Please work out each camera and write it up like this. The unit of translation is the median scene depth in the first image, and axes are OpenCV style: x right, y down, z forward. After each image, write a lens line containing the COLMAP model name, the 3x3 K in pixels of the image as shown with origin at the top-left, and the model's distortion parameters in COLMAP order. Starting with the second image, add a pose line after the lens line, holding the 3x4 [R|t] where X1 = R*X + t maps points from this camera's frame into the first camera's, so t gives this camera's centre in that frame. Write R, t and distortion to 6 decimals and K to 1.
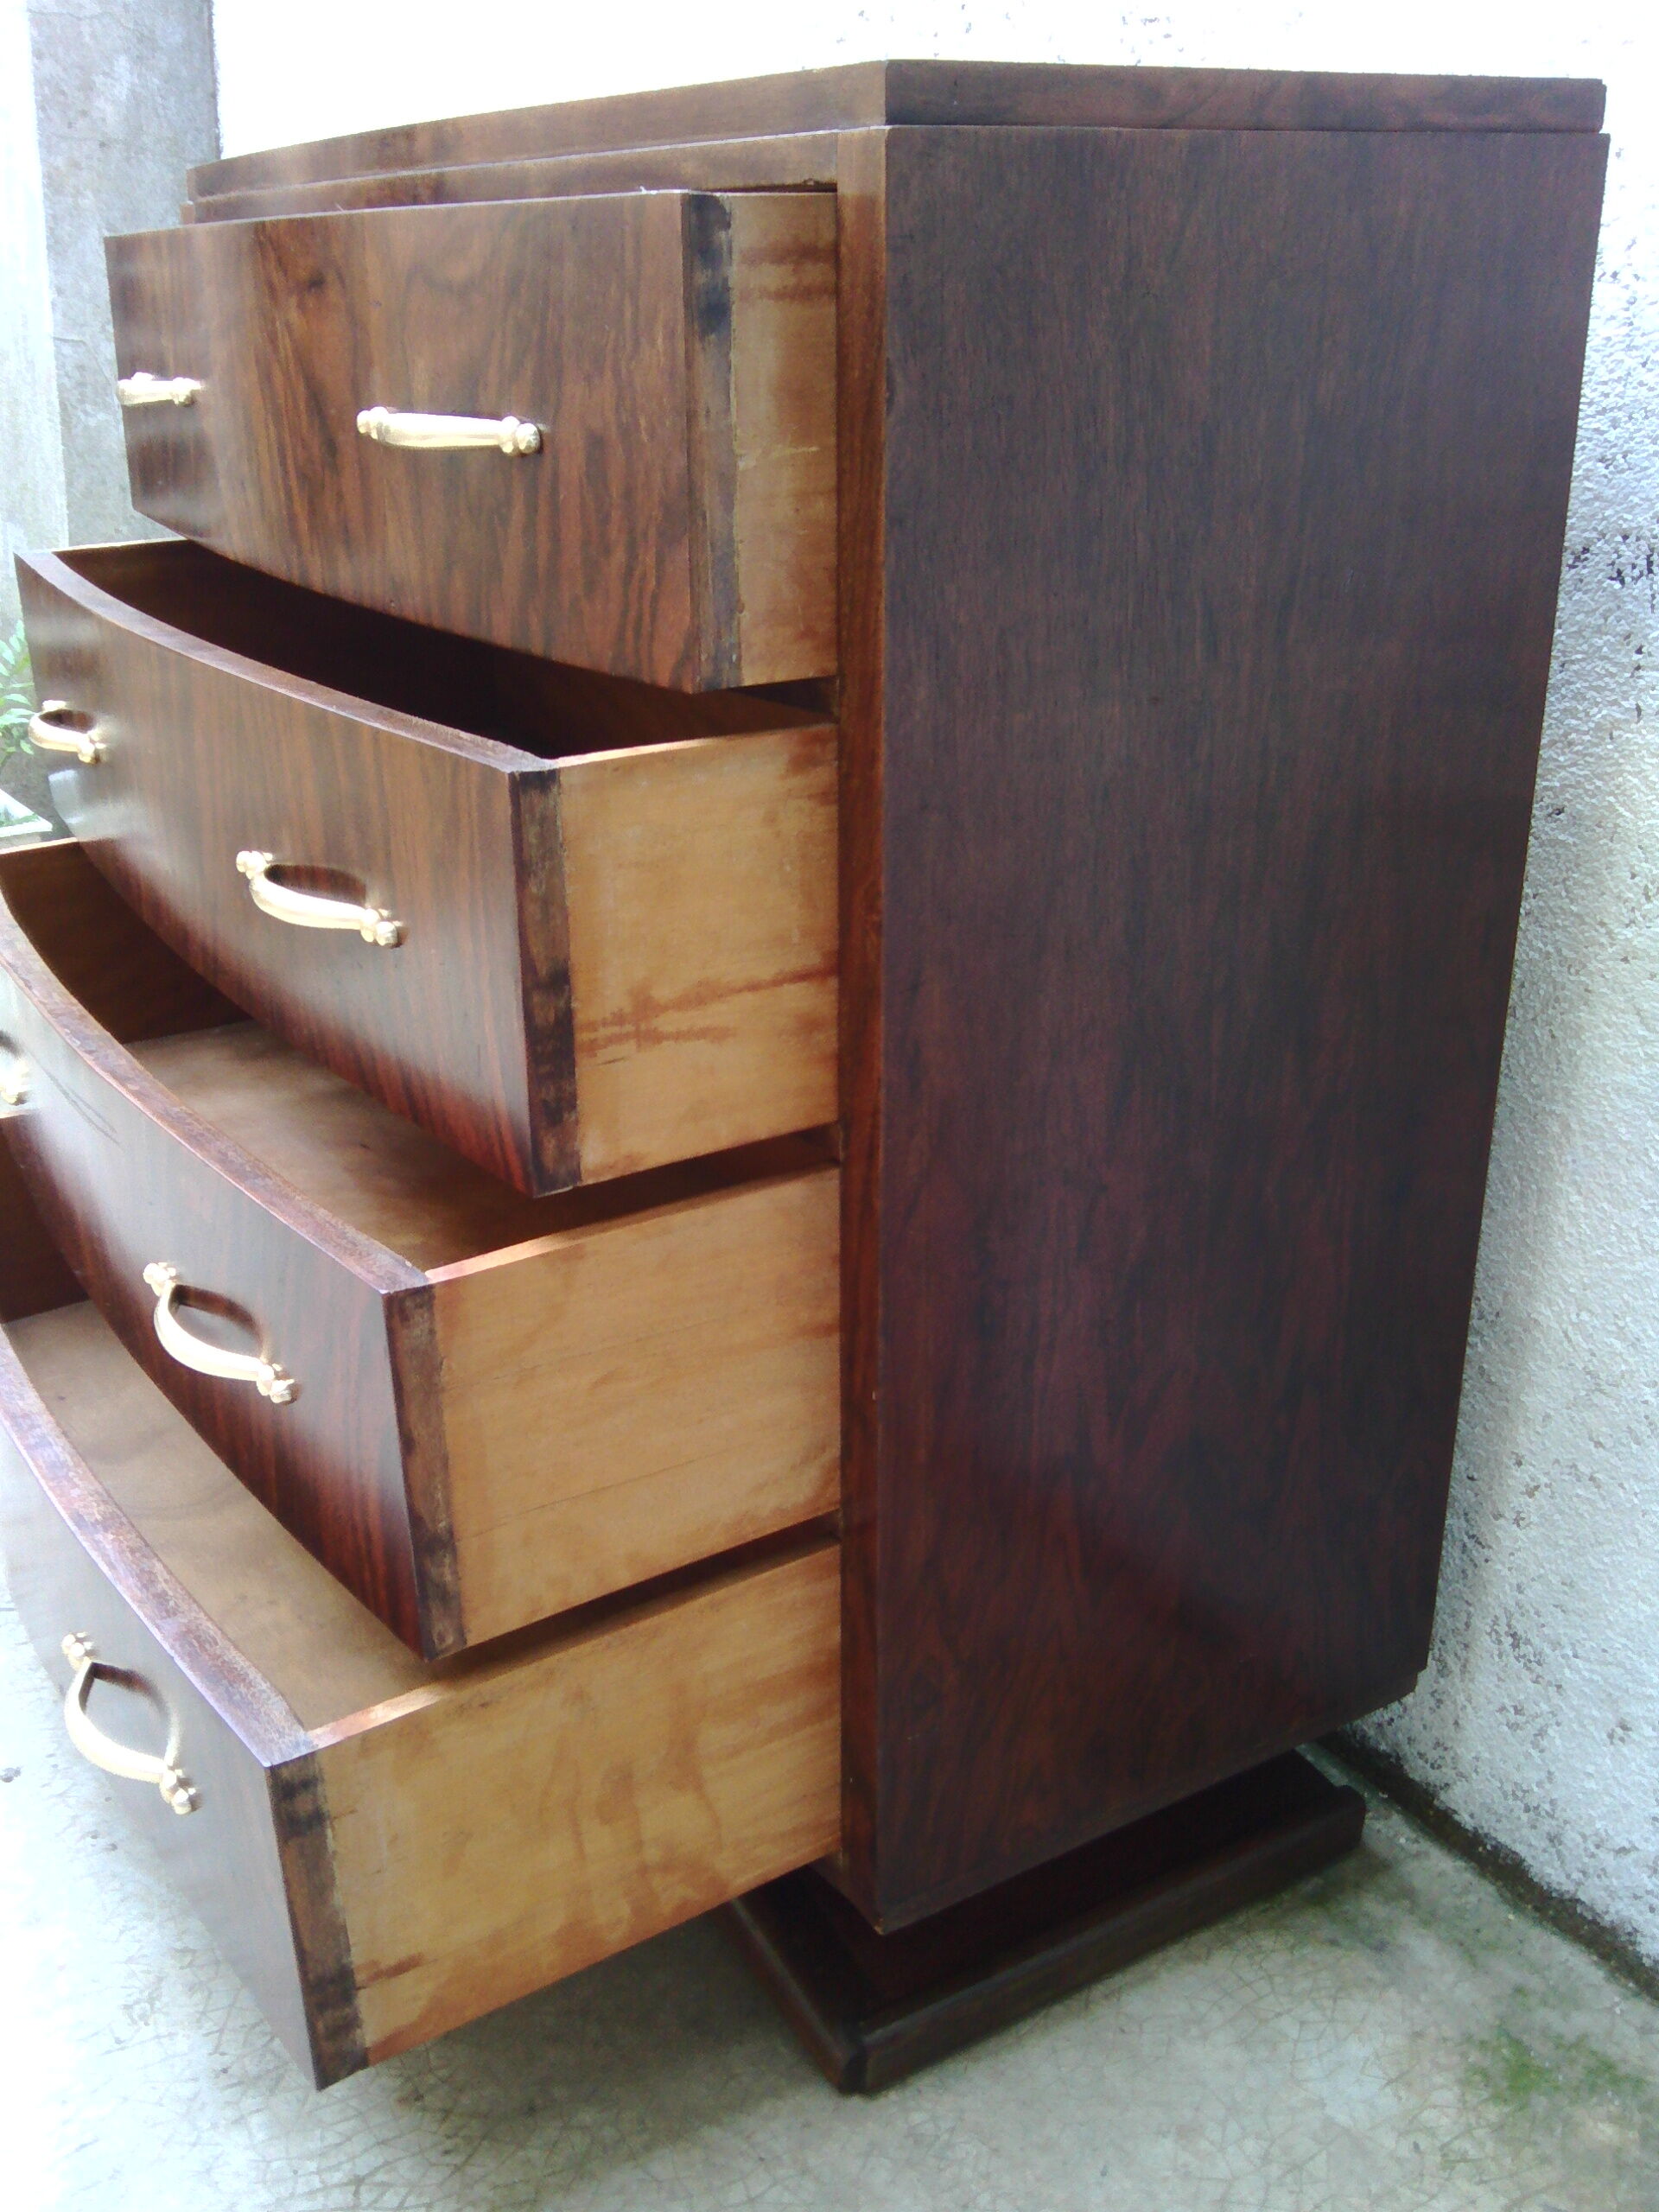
lens RADIAL K [[2069.8, 0, 805.9], [0, 2069.8, 1104.4], [0, 0, 1]] dist [-0.006995, 0.013579]
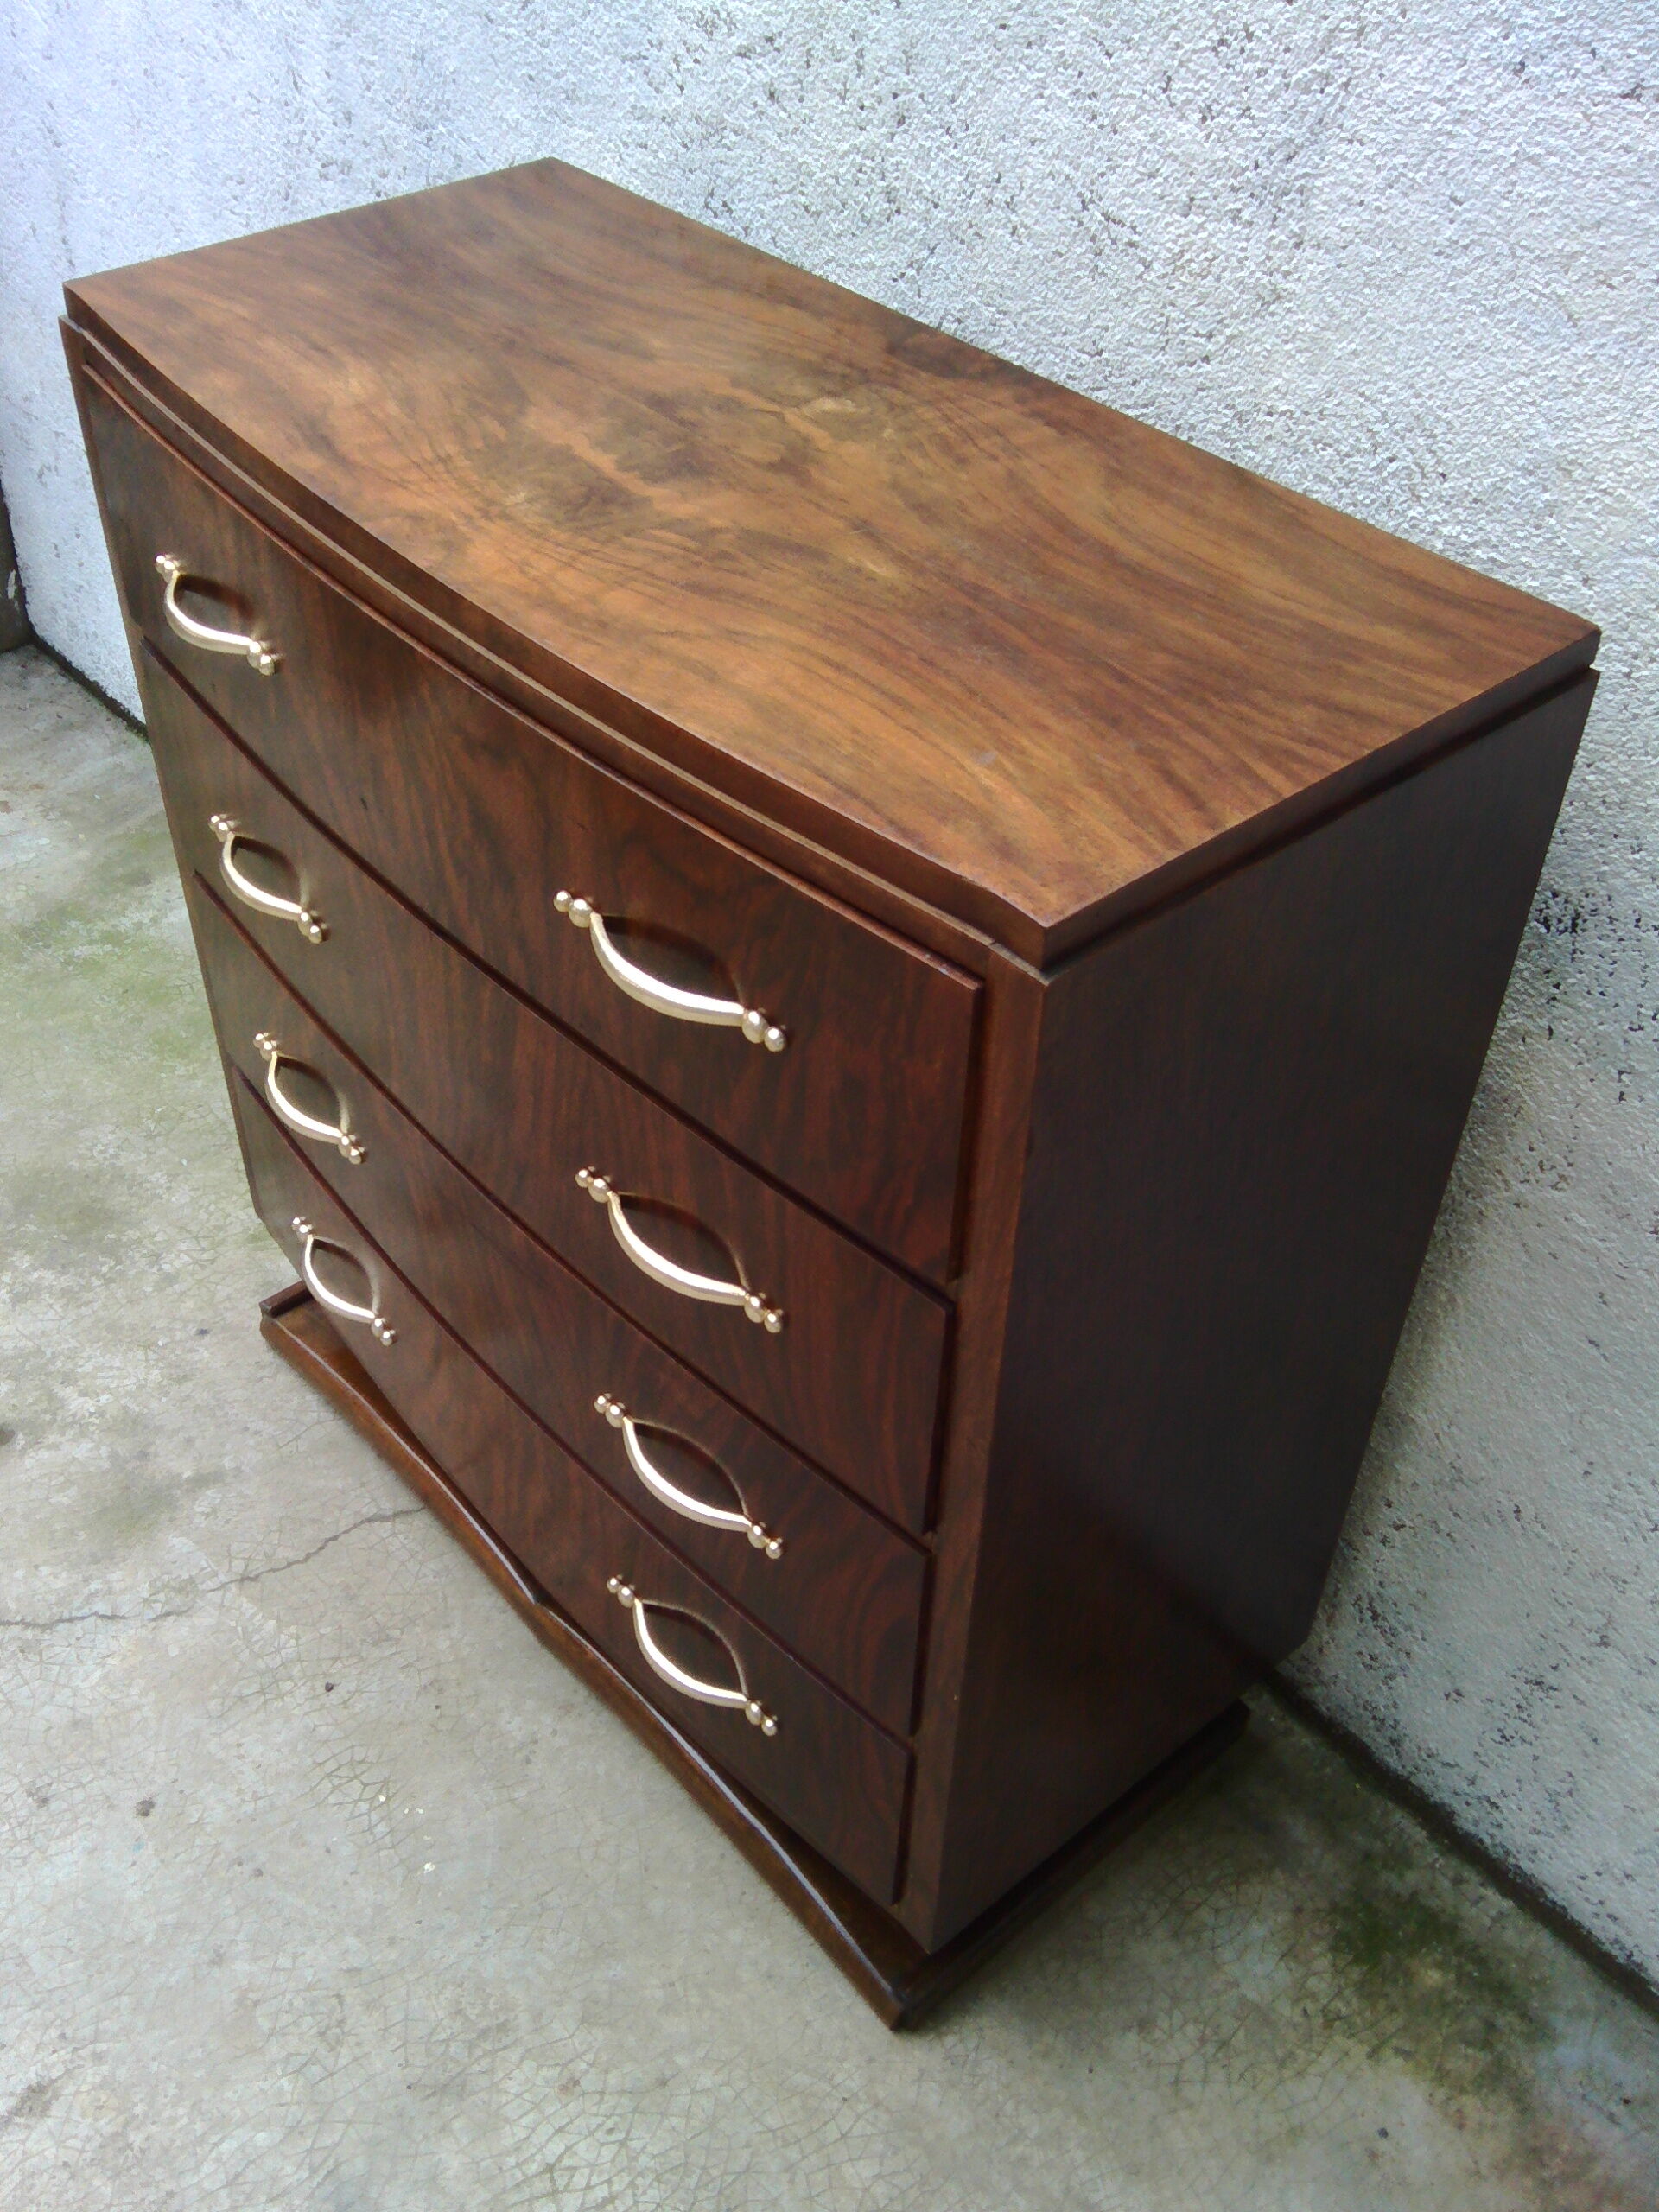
lens RADIAL K [[2062.7, 0, 798.6], [0, 2062.7, 1100.5], [0, 0, 1]] dist [0.034143, -0.069976]
pose [[0.987426, -0.086215, 0.132505, -0.164968], [0.036265, 0.939378, 0.340959, -0.535493], [-0.153868, -0.331866, 0.930693, -0.033035]]
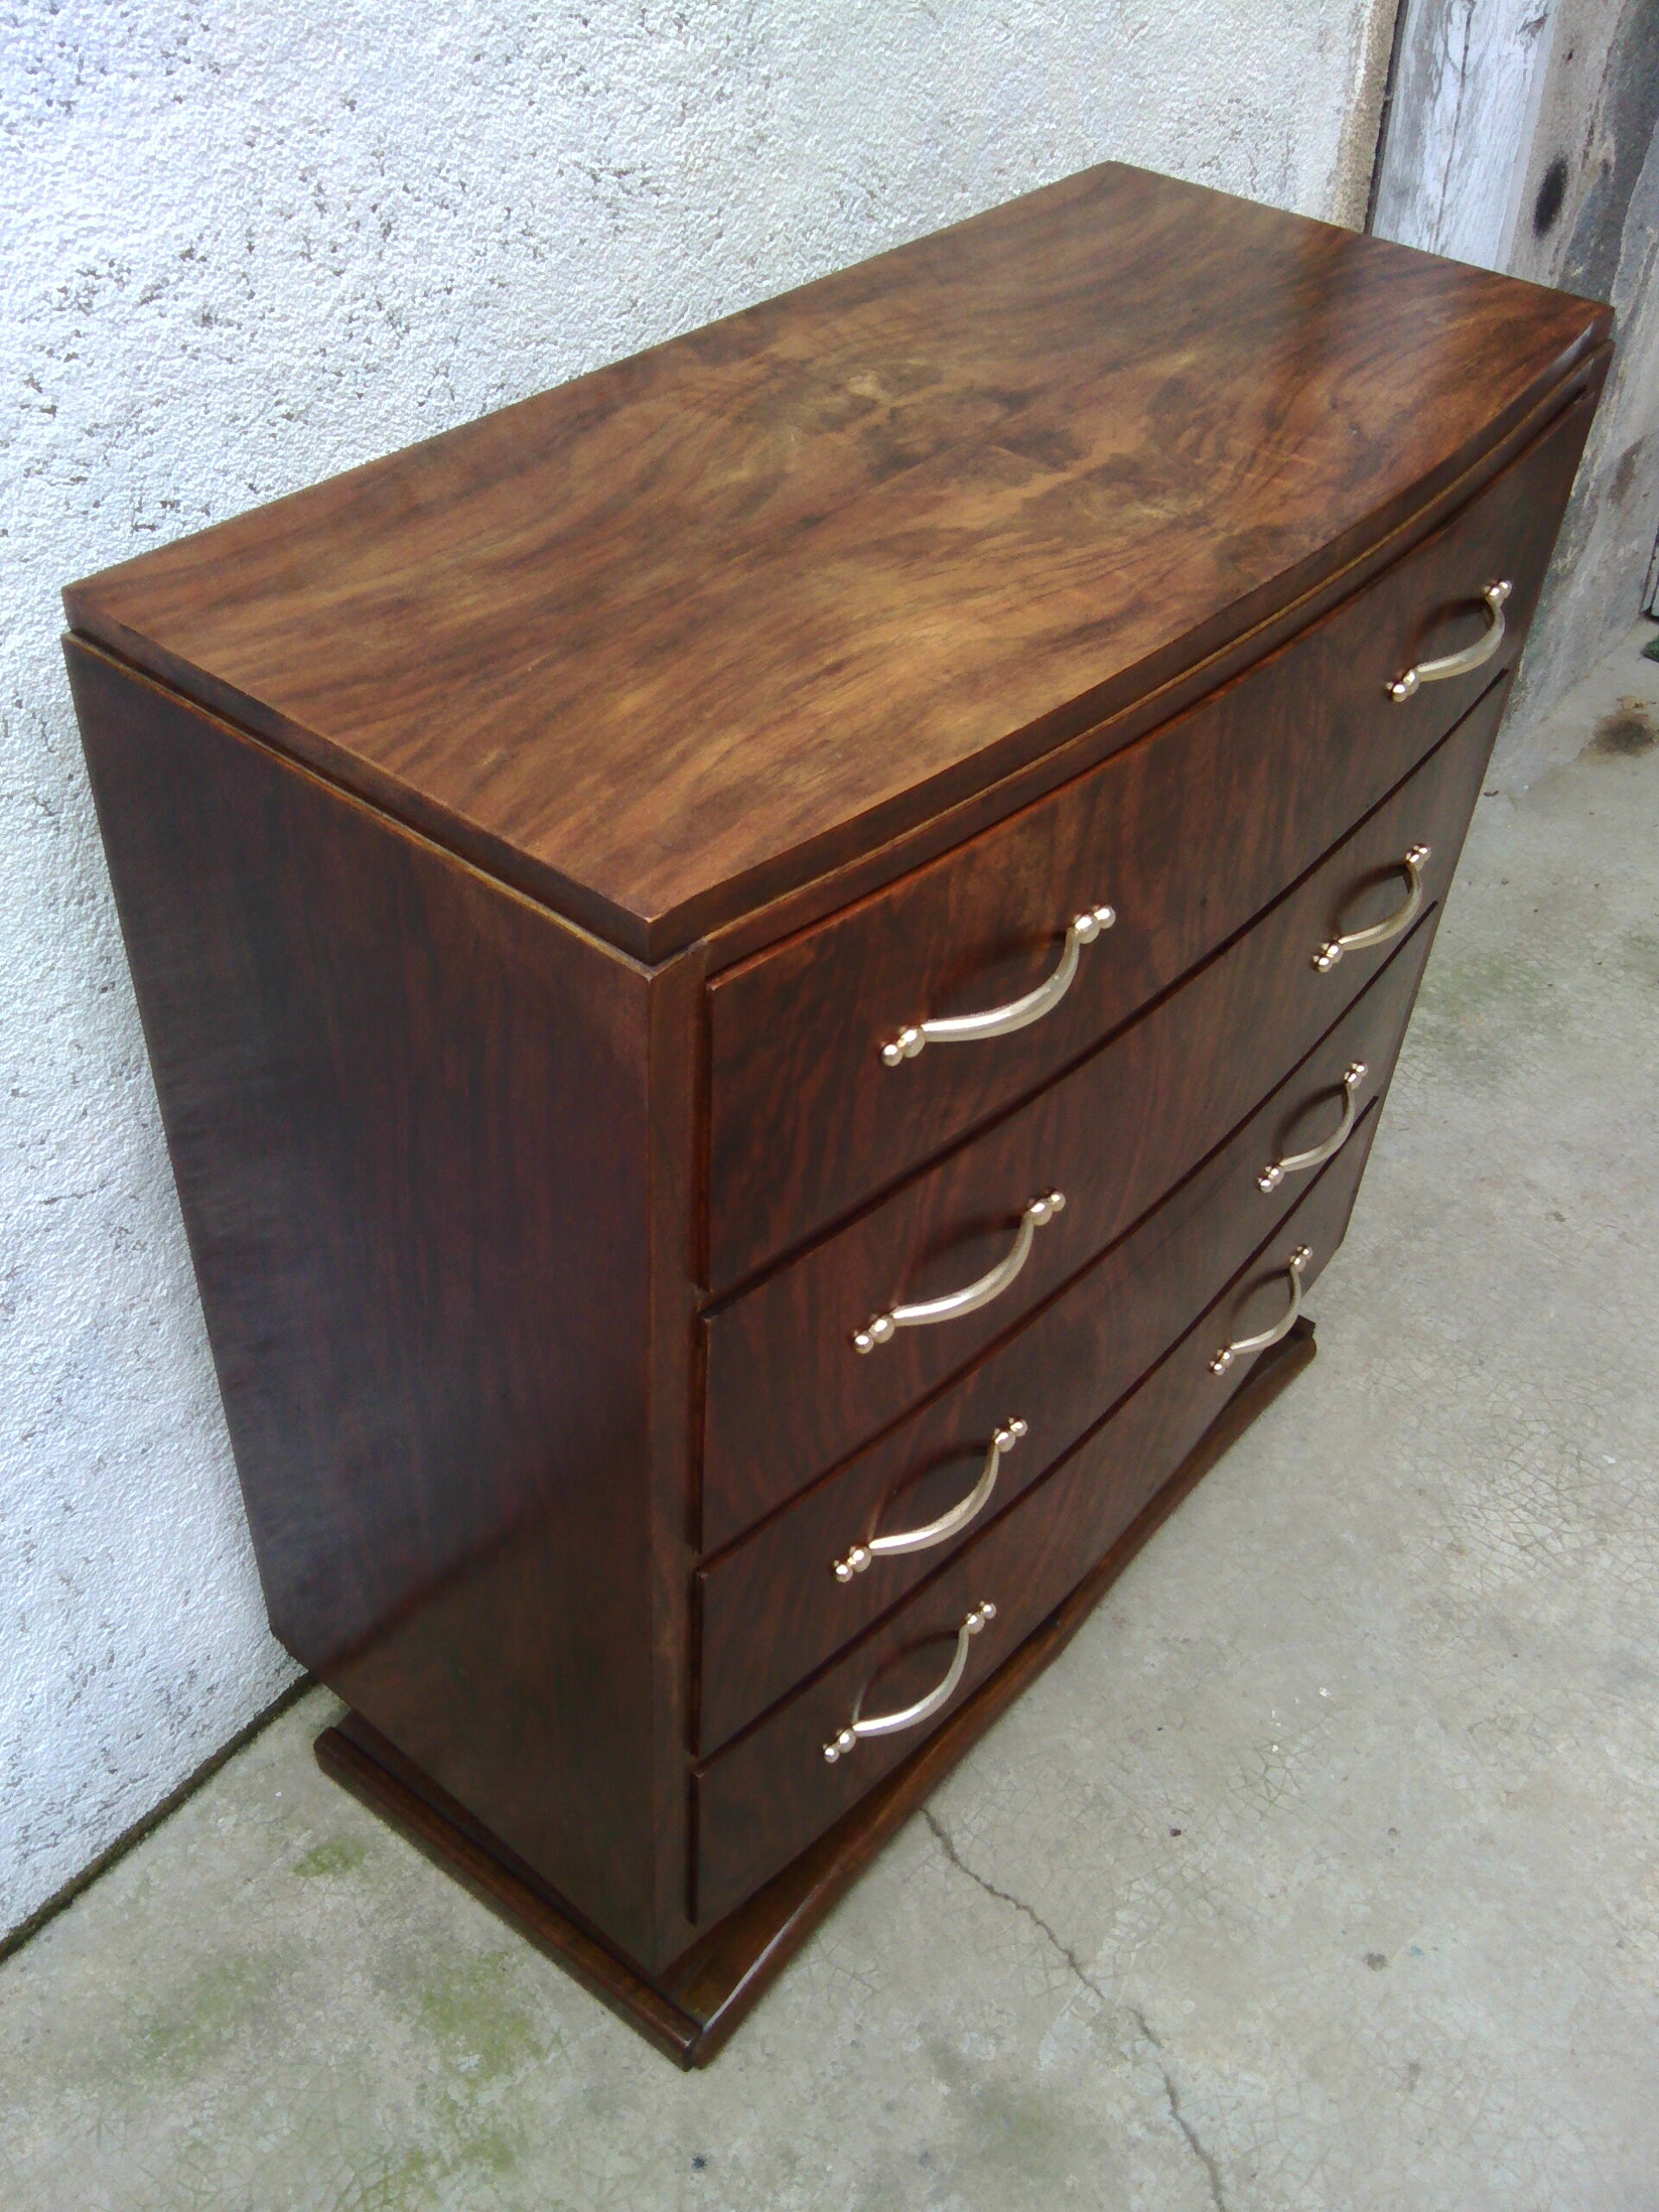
lens RADIAL K [[2070.4, 0, 729.7], [0, 2070.4, 1094.8], [0, 0, 1]] dist [0.078483, -0.151256]
pose [[-0.295476, -0.630392, 0.717844, -0.949925], [0.340552, 0.632532, 0.695649, -1.044911], [-0.892591, 0.450011, 0.027783, 1.275172]]
